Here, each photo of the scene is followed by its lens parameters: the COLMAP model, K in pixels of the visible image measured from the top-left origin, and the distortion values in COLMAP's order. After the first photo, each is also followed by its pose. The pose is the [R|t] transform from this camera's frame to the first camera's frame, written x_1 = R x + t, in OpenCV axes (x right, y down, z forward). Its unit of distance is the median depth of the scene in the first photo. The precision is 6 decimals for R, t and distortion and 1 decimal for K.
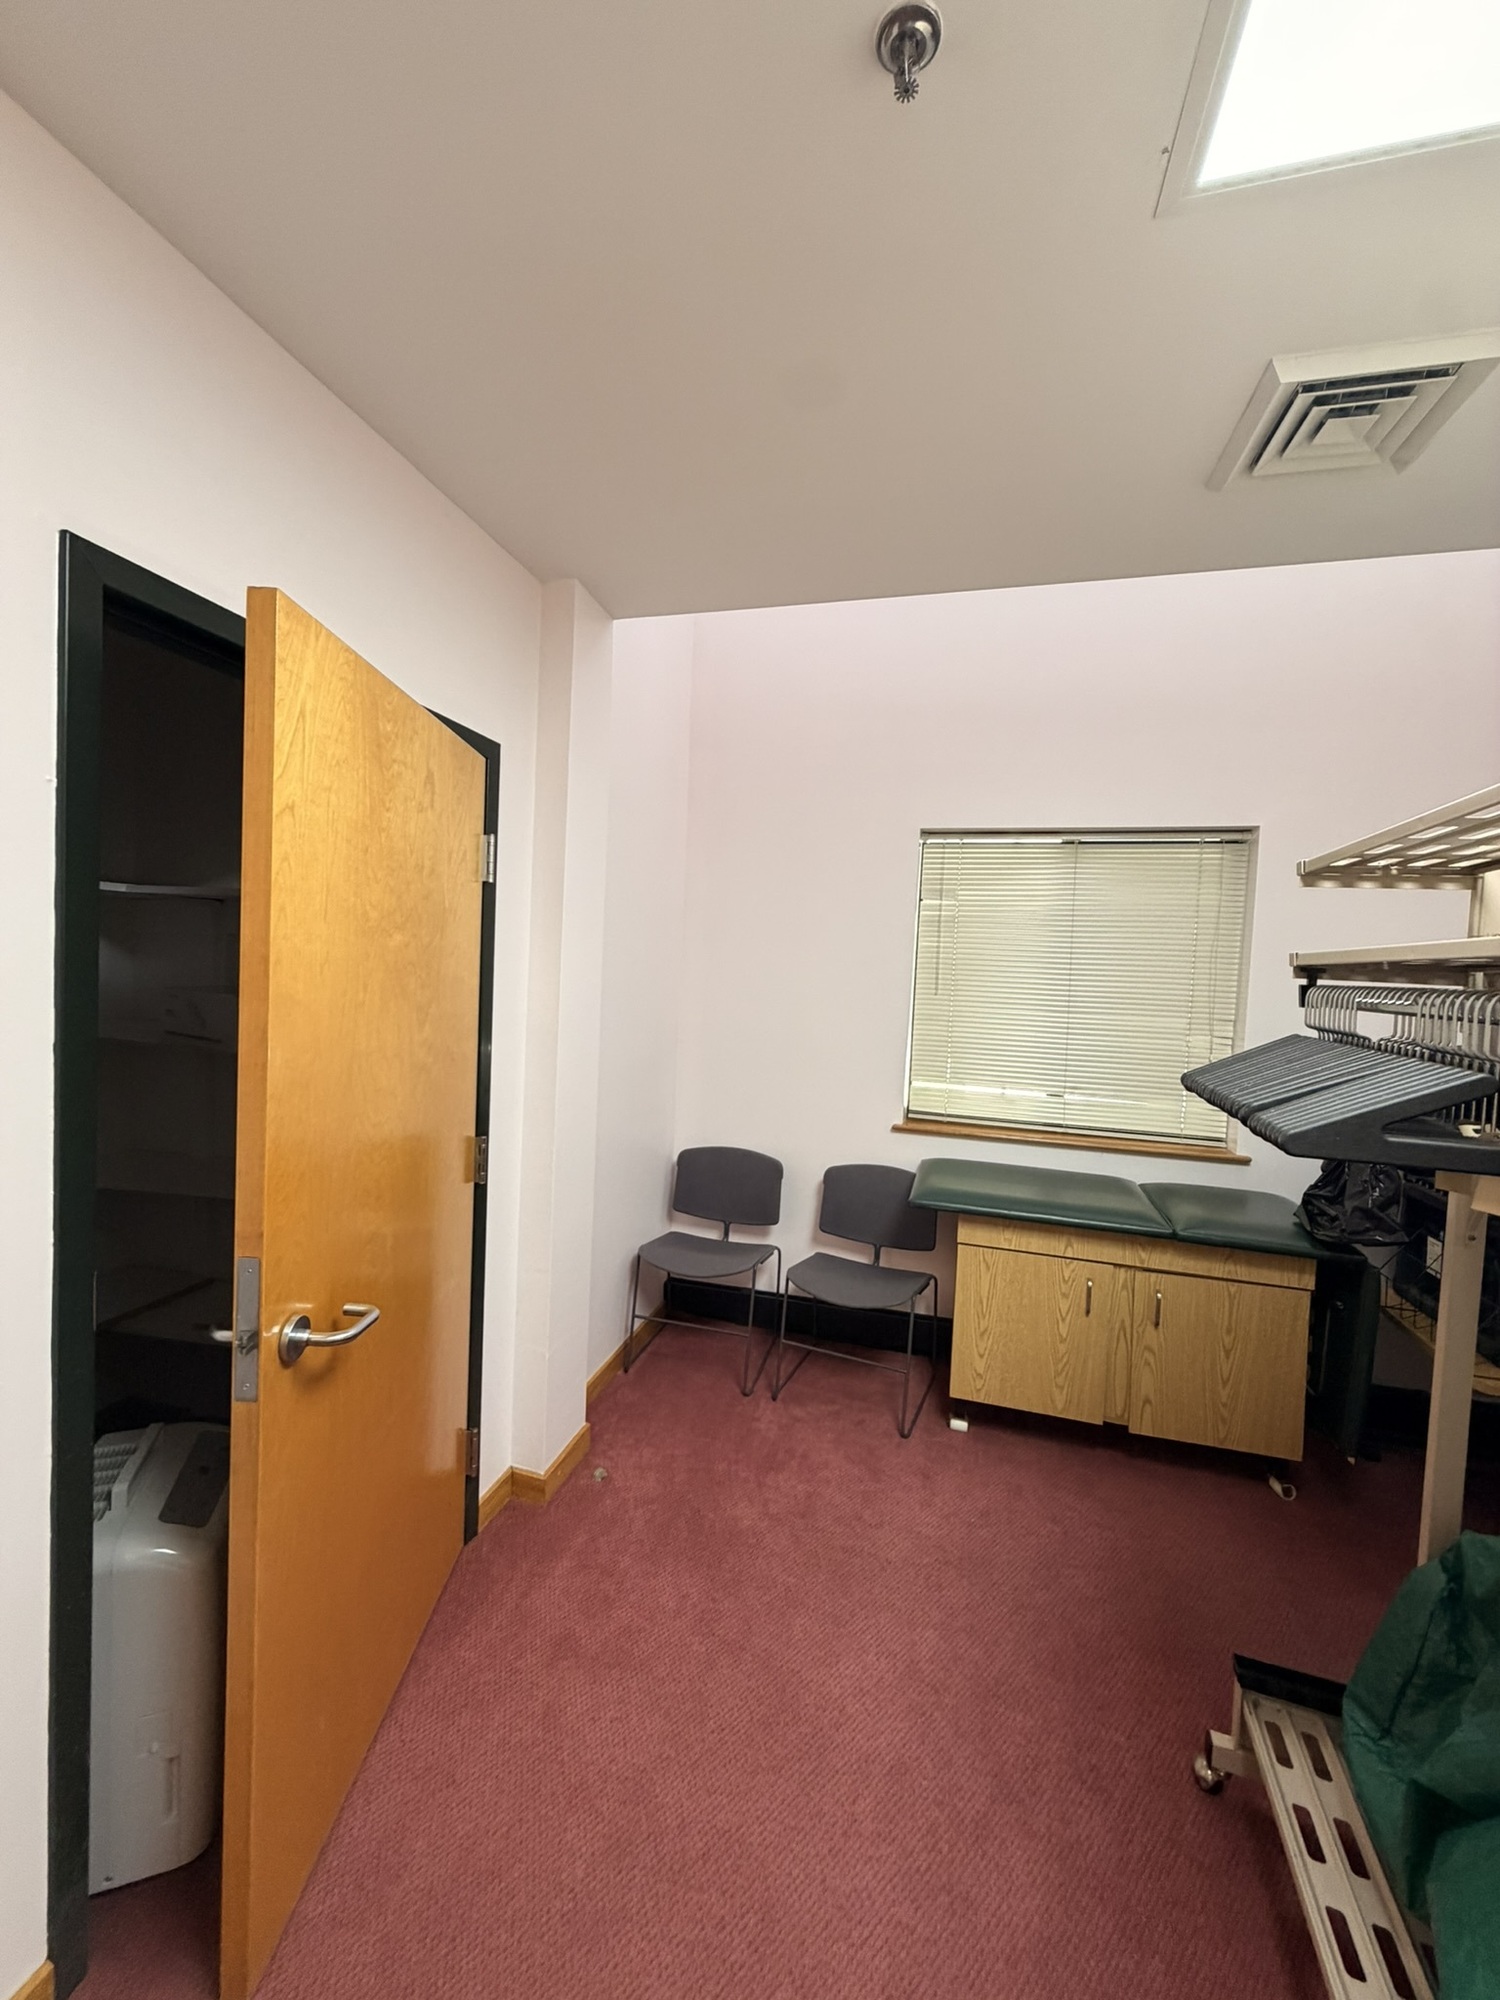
lens RADIAL K [[800.8, 0, 745.2], [0, 800.8, 997.3], [0, 0, 1]] dist [0.003525, 0.000712]
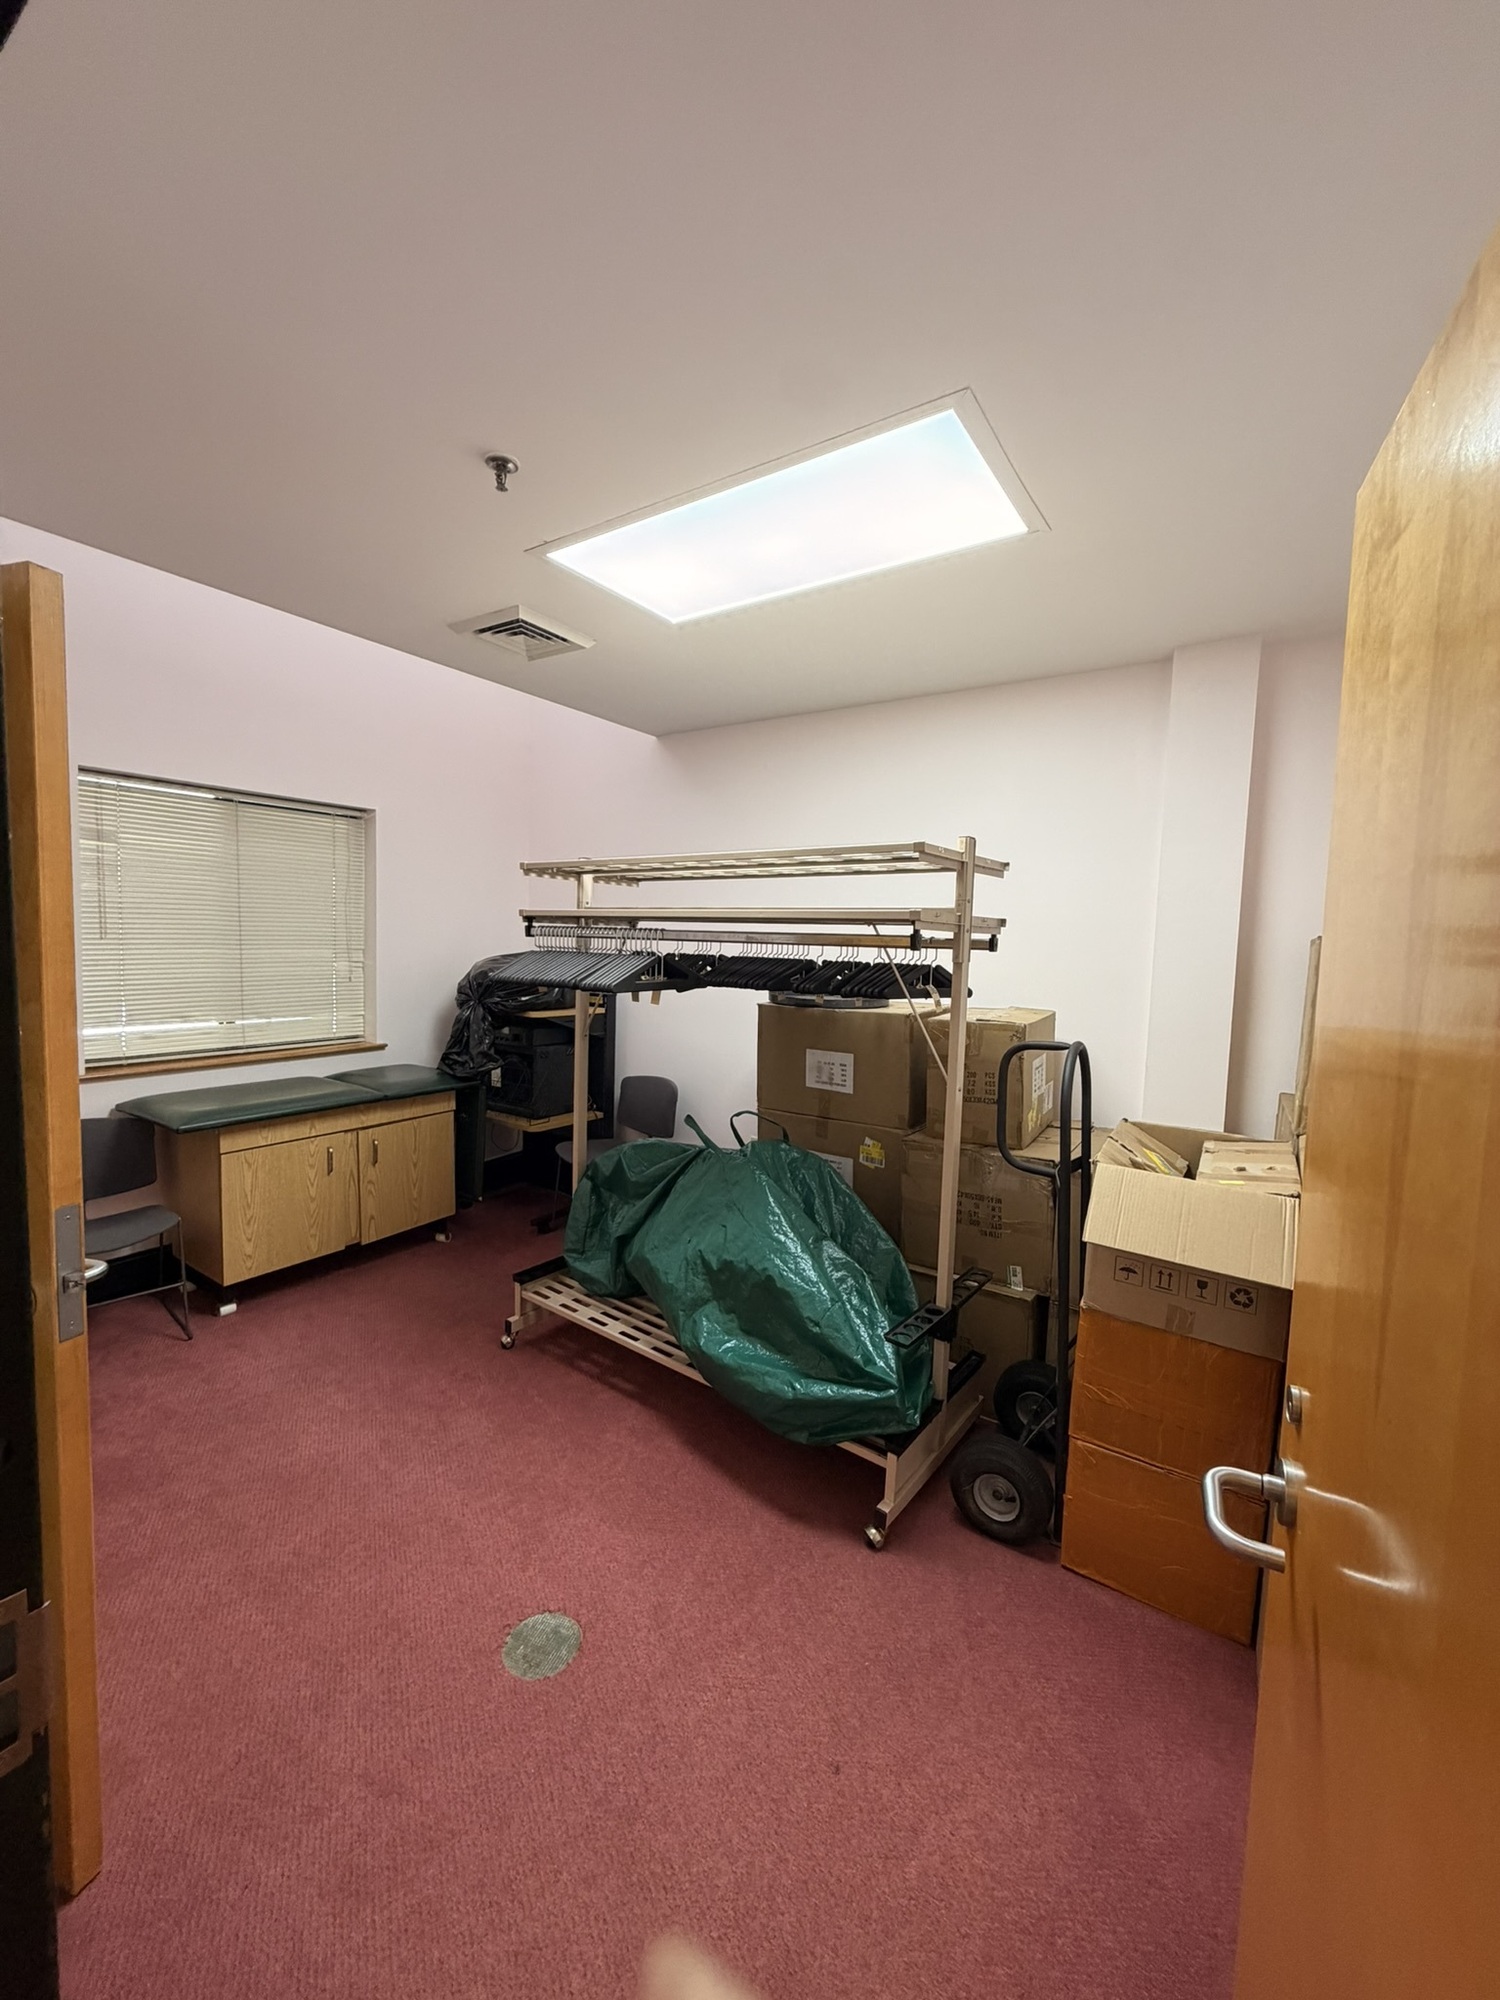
lens RADIAL K [[800.8, 0, 752.6], [0, 800.8, 1002.1], [0, 0, 1]] dist [0.003525, 0.000712]
pose [[0.313015, -0.111591, 0.943170, -0.606950], [0.024555, 0.993692, 0.109419, -0.018204], [-0.949431, -0.011090, 0.313781, -0.089622]]
